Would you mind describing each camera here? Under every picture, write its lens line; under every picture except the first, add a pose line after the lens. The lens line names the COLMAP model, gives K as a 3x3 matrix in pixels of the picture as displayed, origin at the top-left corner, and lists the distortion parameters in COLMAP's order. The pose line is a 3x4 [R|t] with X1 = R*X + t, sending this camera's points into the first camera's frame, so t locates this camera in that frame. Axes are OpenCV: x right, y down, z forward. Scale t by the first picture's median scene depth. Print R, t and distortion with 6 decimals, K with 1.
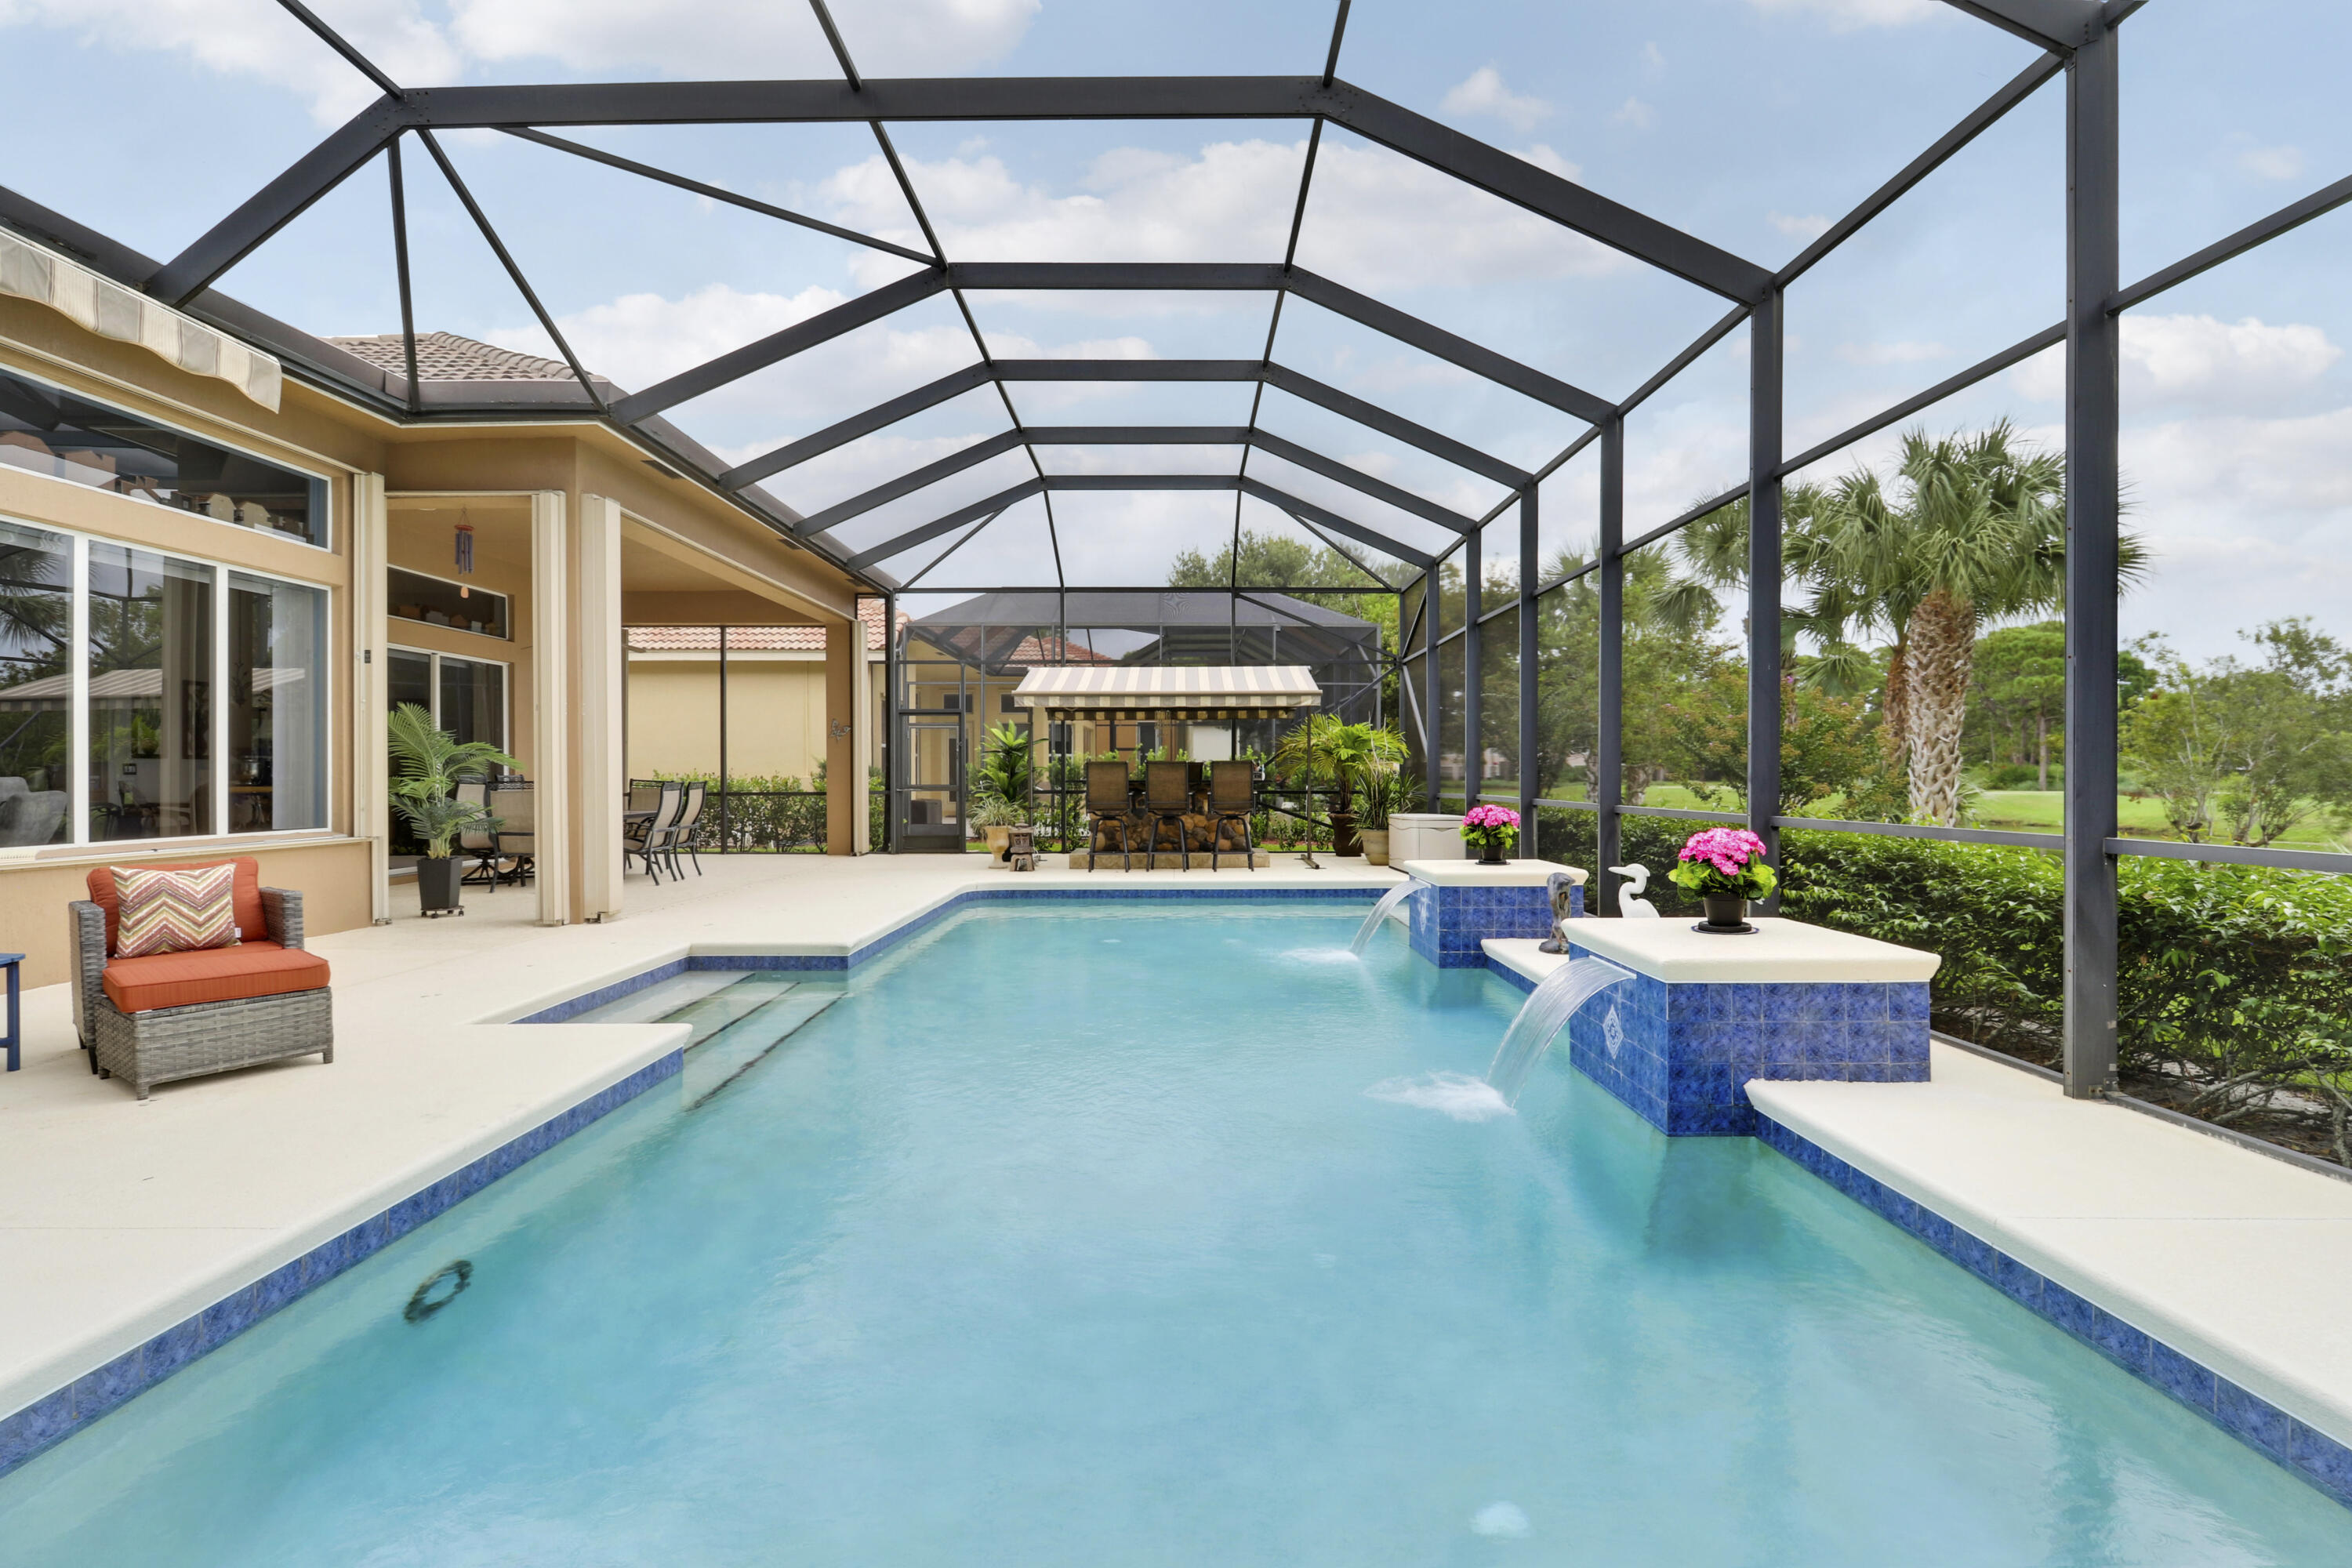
lens RADIAL K [[1077.1, 0, 1176.0], [0, 1077.1, 784.0], [0, 0, 1]] dist [0.018086, -0.042207]
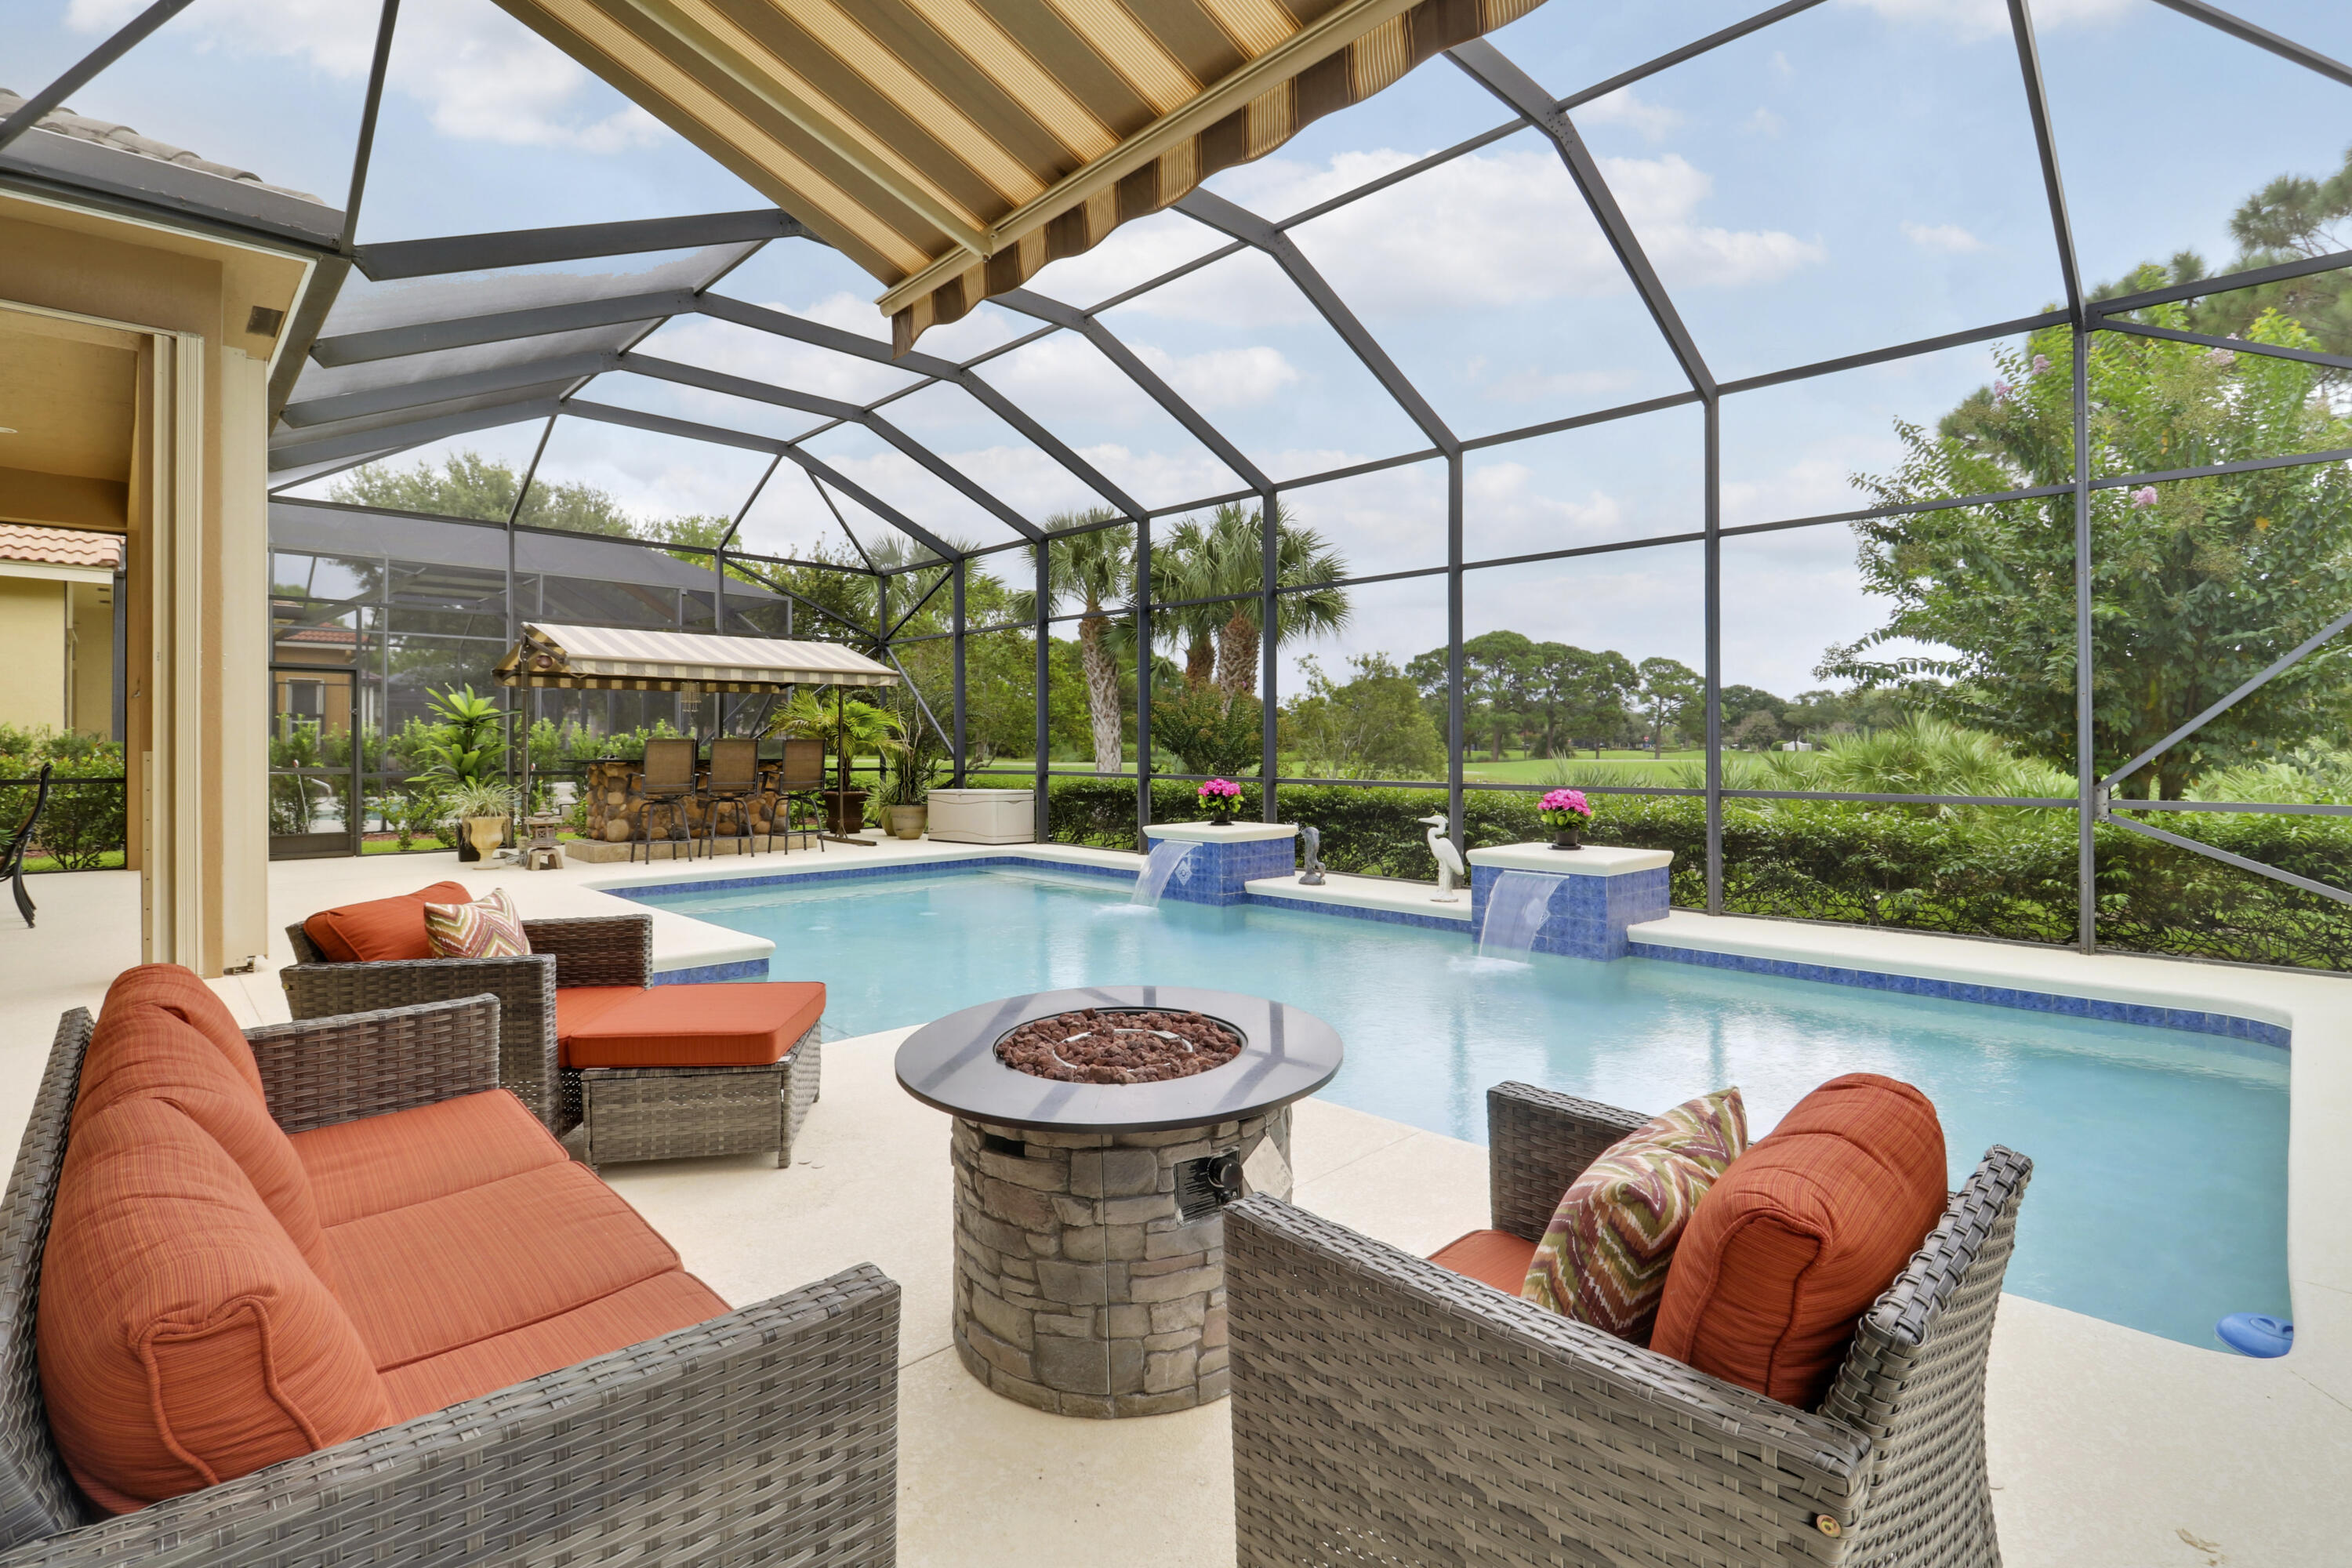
lens RADIAL K [[1077.1, 0, 1176.0], [0, 1077.1, 784.0], [0, 0, 1]] dist [0.018086, -0.042207]
pose [[0.720055, -0.019873, 0.693633, -0.369258], [0.003688, 0.999685, 0.024813, -0.003969], [-0.693907, -0.015308, 0.719901, 0.063885]]
